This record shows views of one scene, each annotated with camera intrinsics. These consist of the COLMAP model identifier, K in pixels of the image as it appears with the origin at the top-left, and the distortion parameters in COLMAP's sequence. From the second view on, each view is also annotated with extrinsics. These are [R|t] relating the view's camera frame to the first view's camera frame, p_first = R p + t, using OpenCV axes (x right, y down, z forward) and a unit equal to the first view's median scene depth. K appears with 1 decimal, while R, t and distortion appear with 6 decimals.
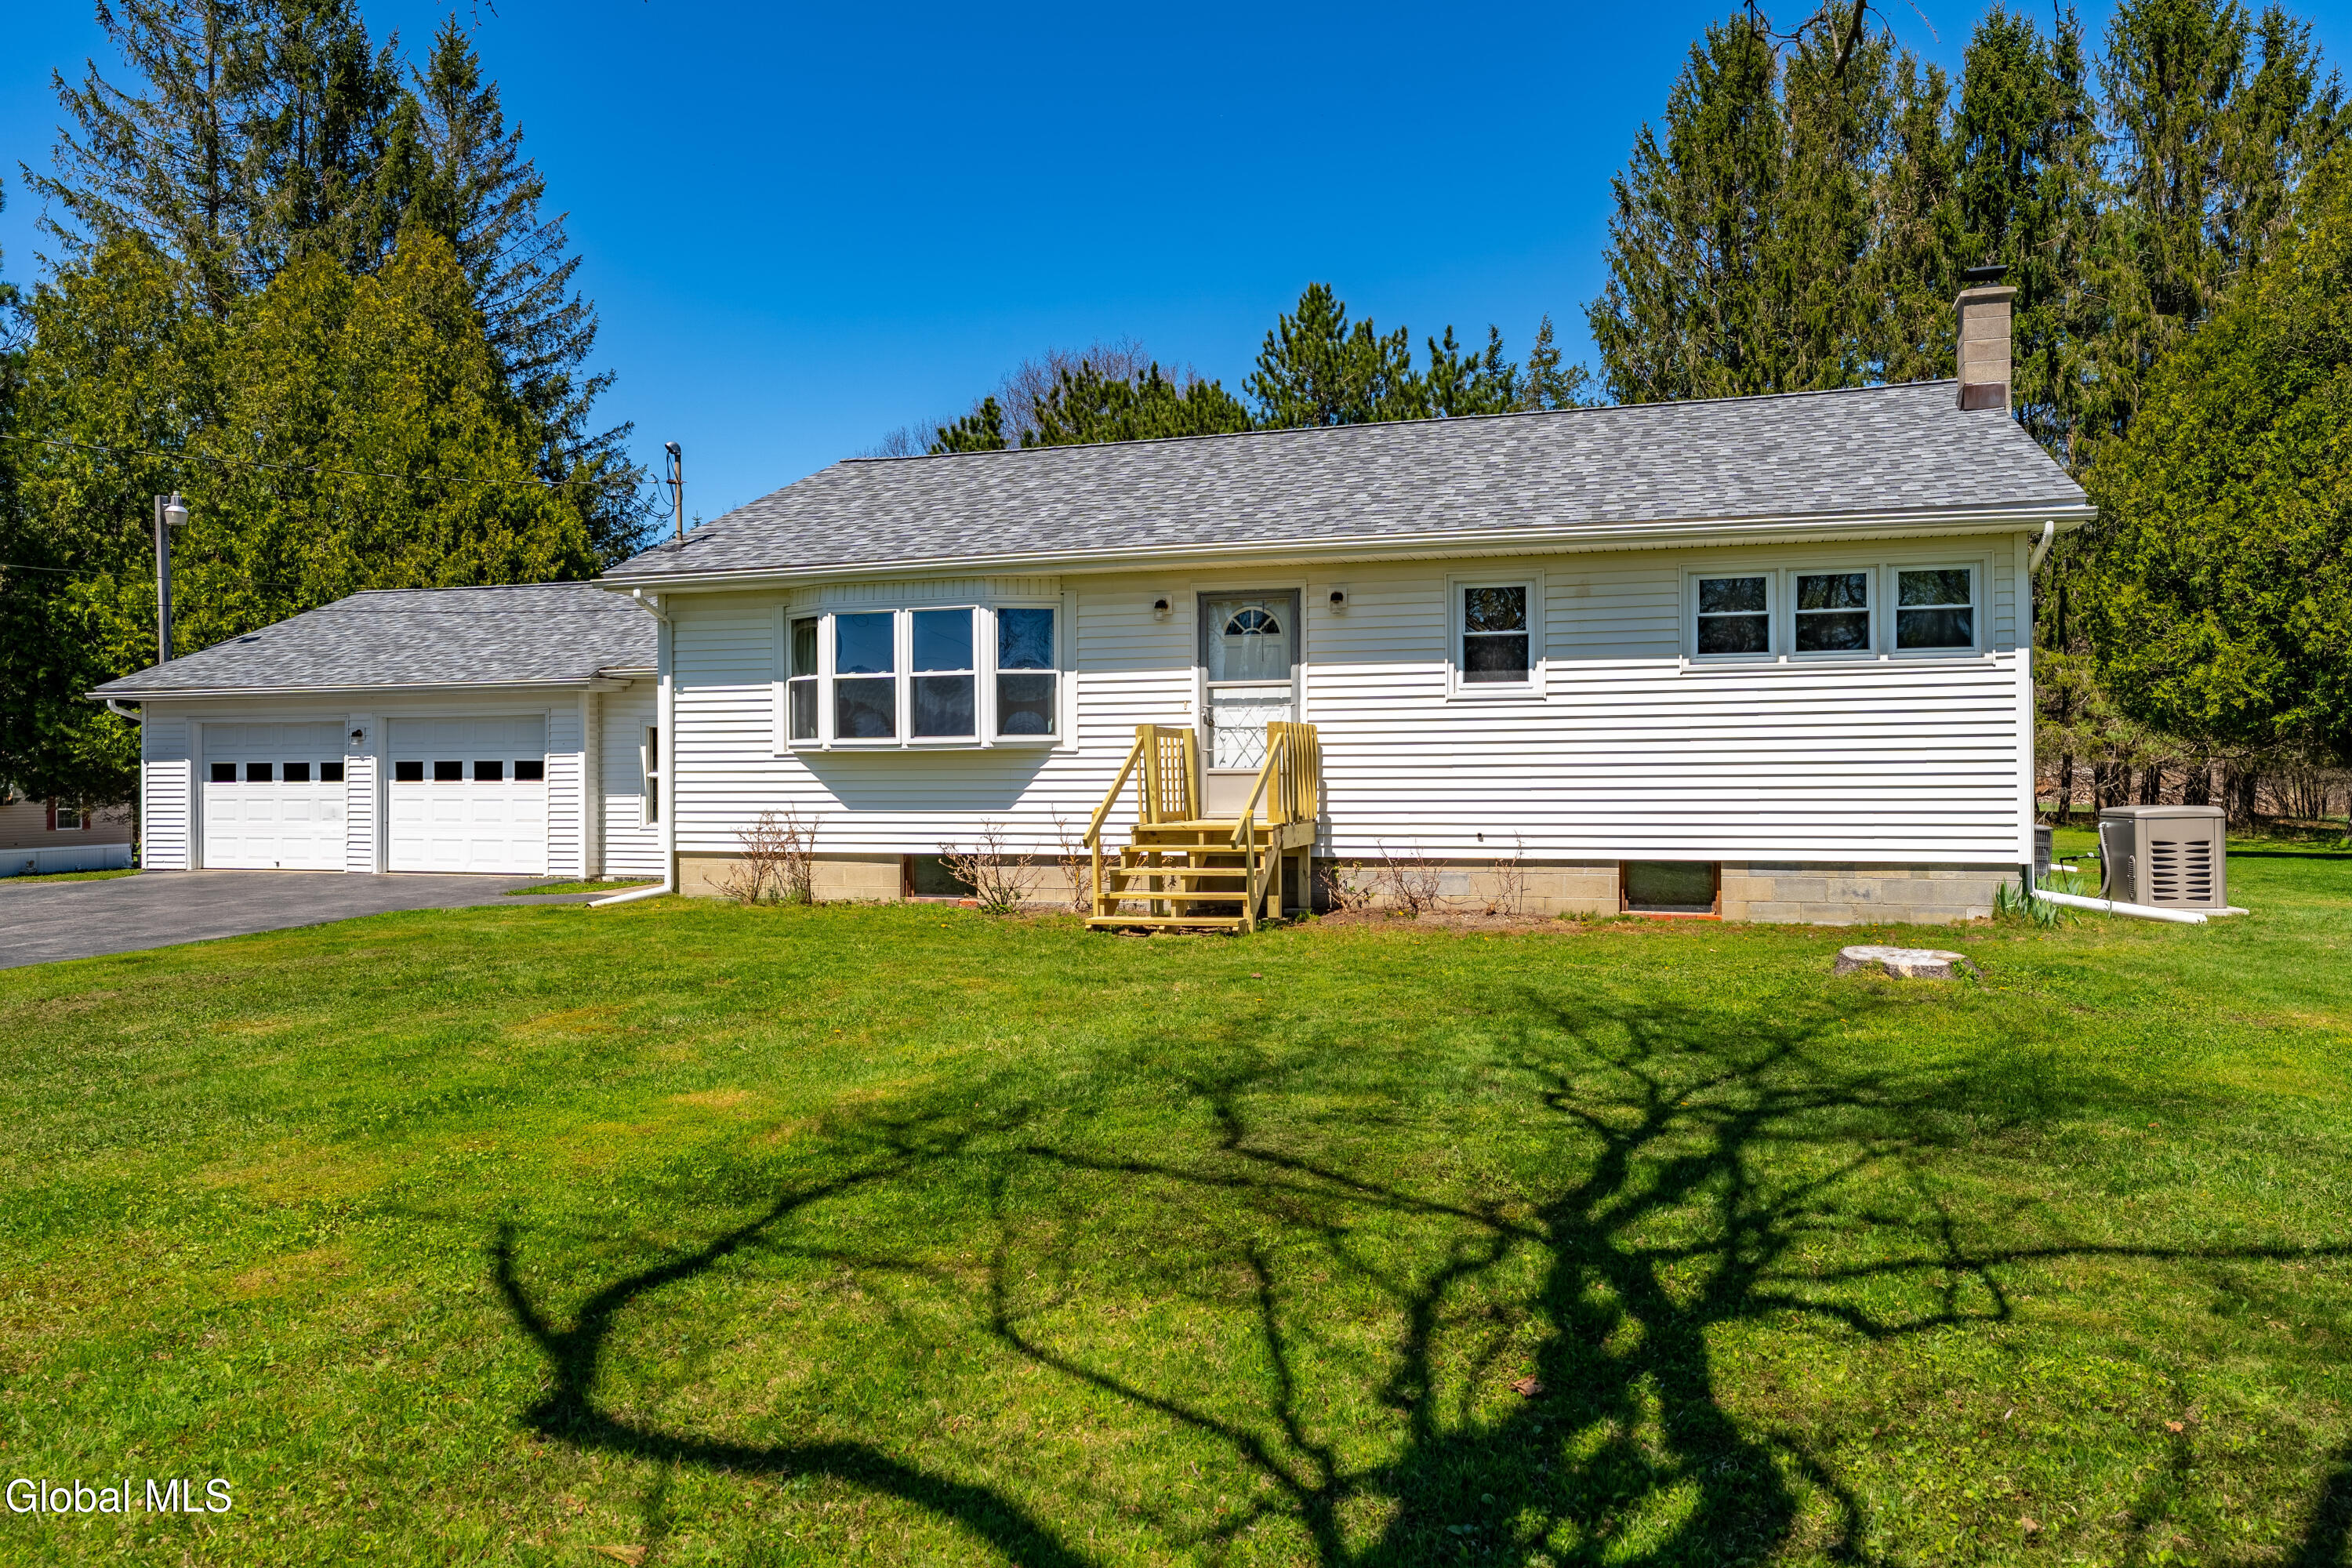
lens RADIAL K [[1583.0, 0, 1176.0], [0, 1583.0, 784.0], [0, 0, 1]] dist [0.002988, -0.003061]
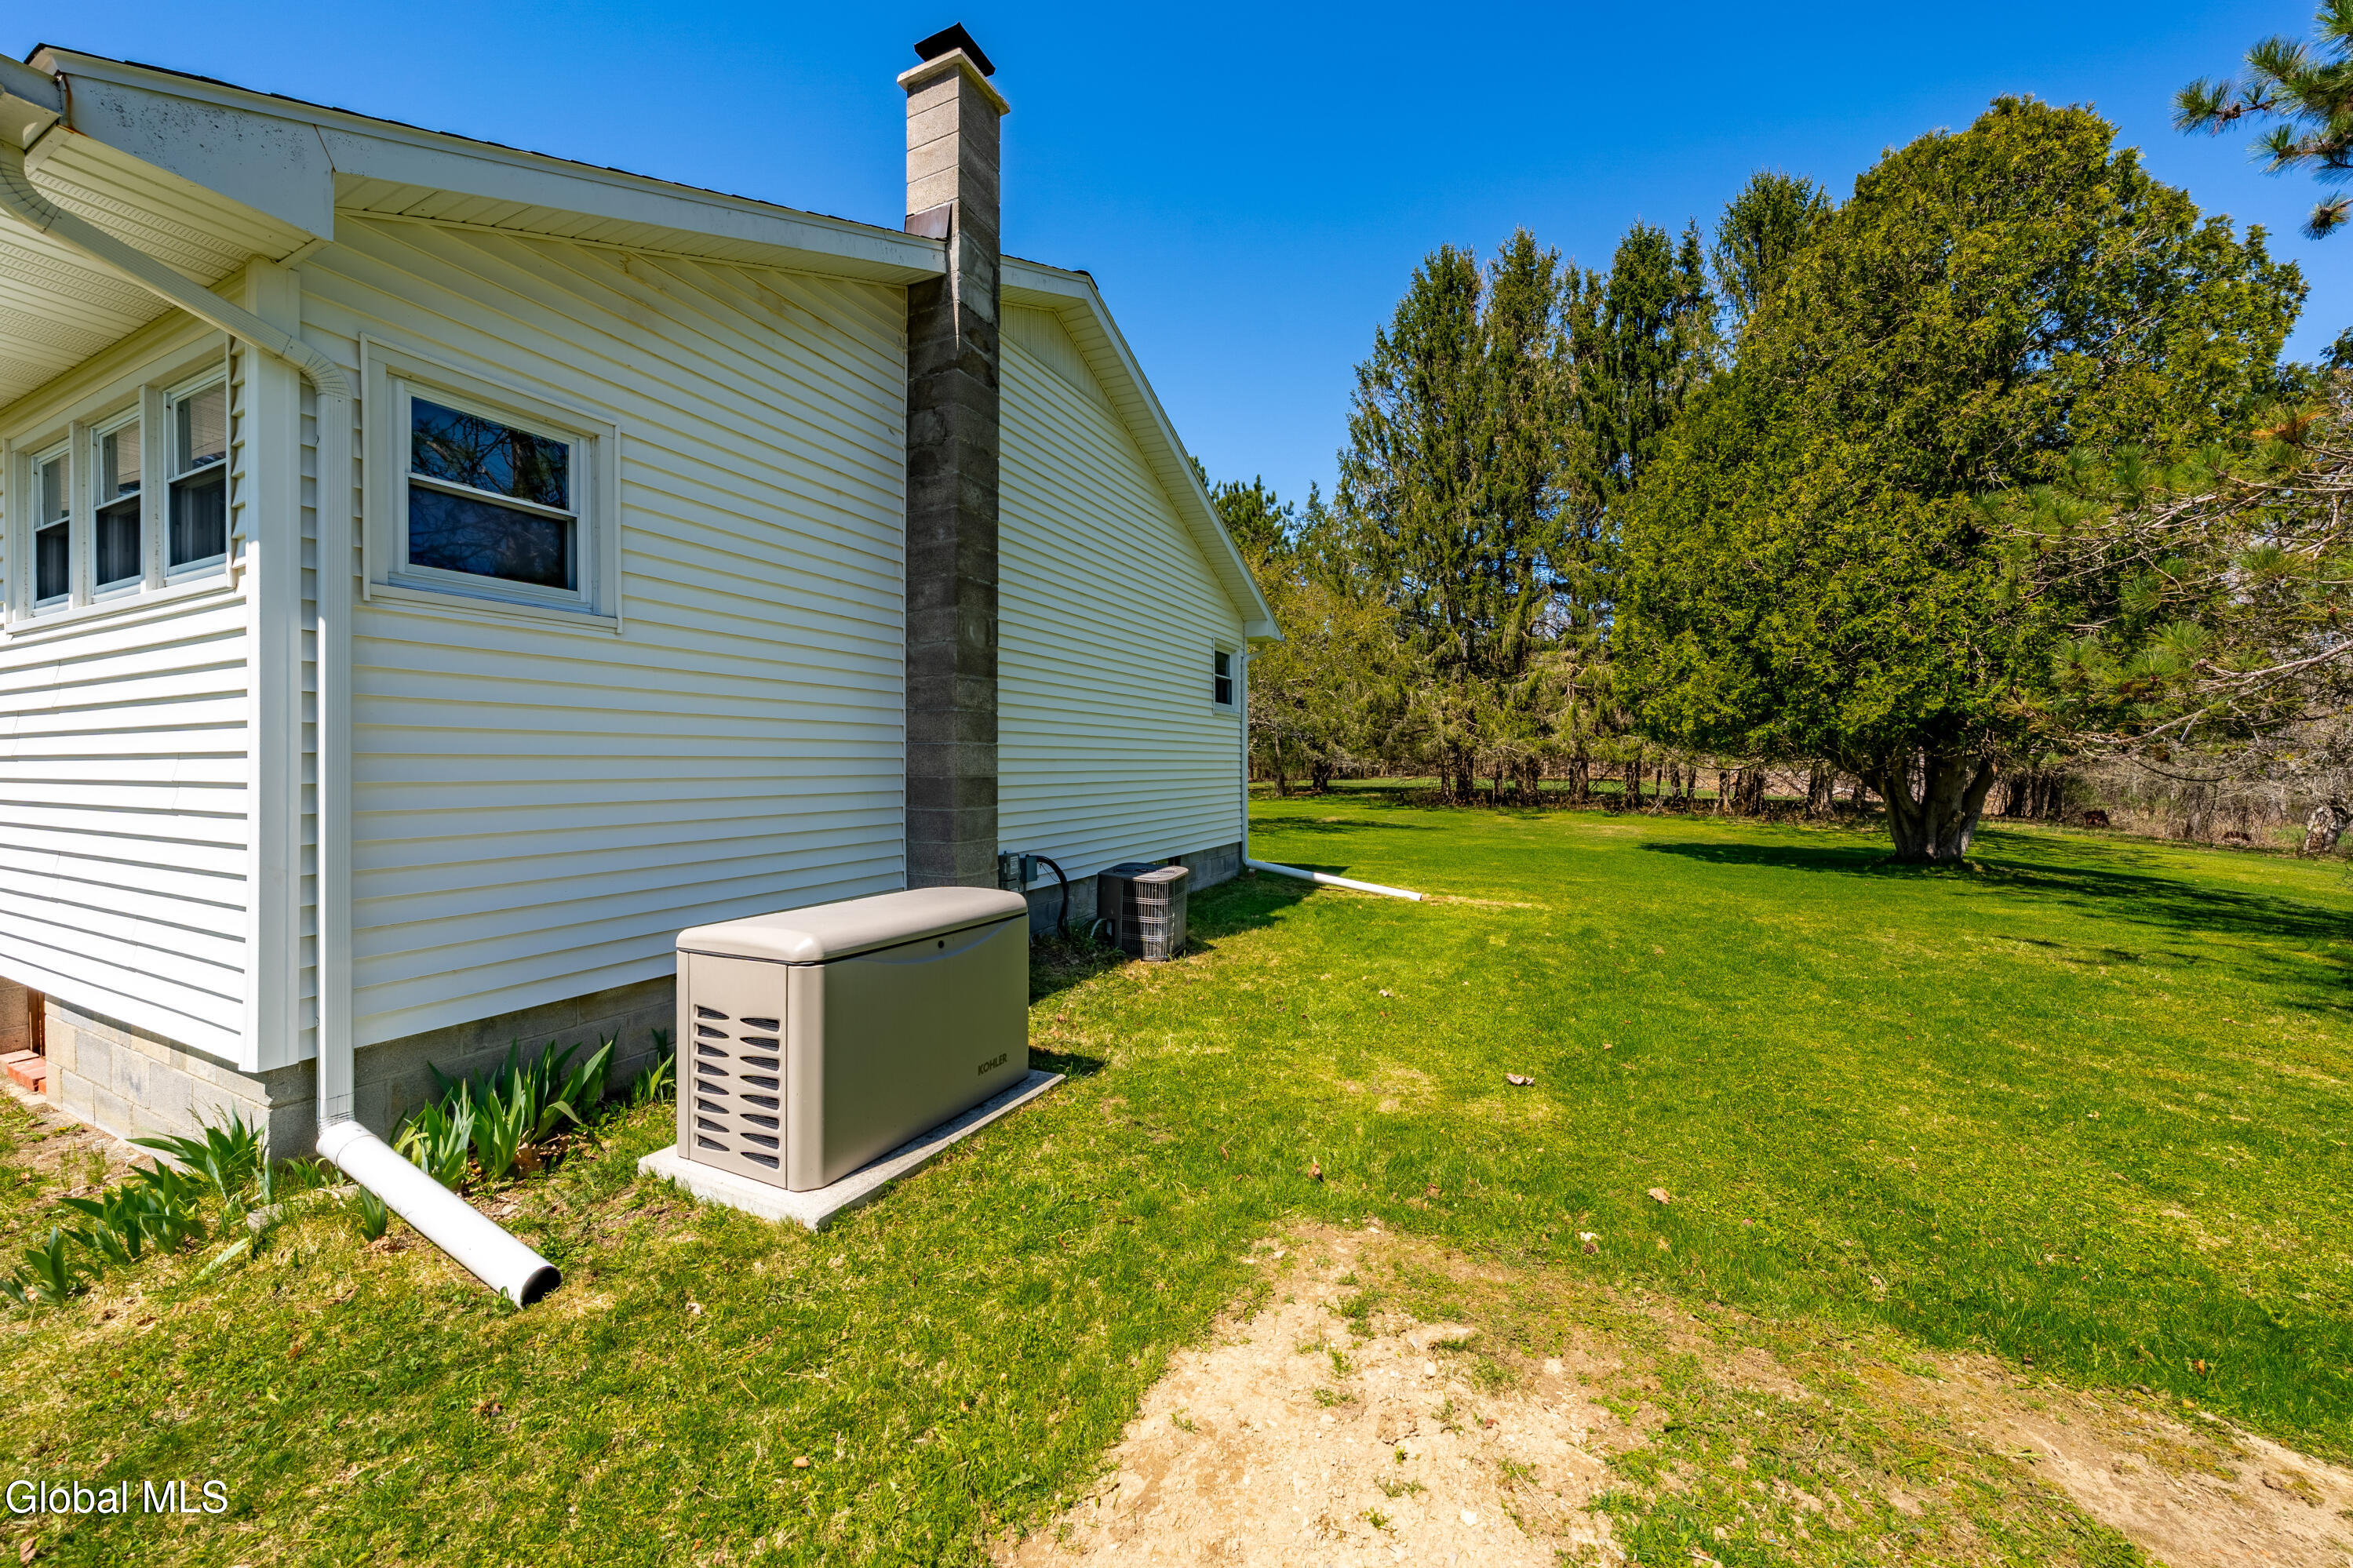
lens RADIAL K [[825.0, 0, 1178.4], [0, 825.0, 771.6], [0, 0, 1]] dist [-0.002559, -0.000192]
pose [[0.990227, 0.007368, -0.139269, 0.392935], [-0.007559, 0.999971, -0.000842, -0.013243], [0.139259, 0.001887, 0.990254, 0.409222]]
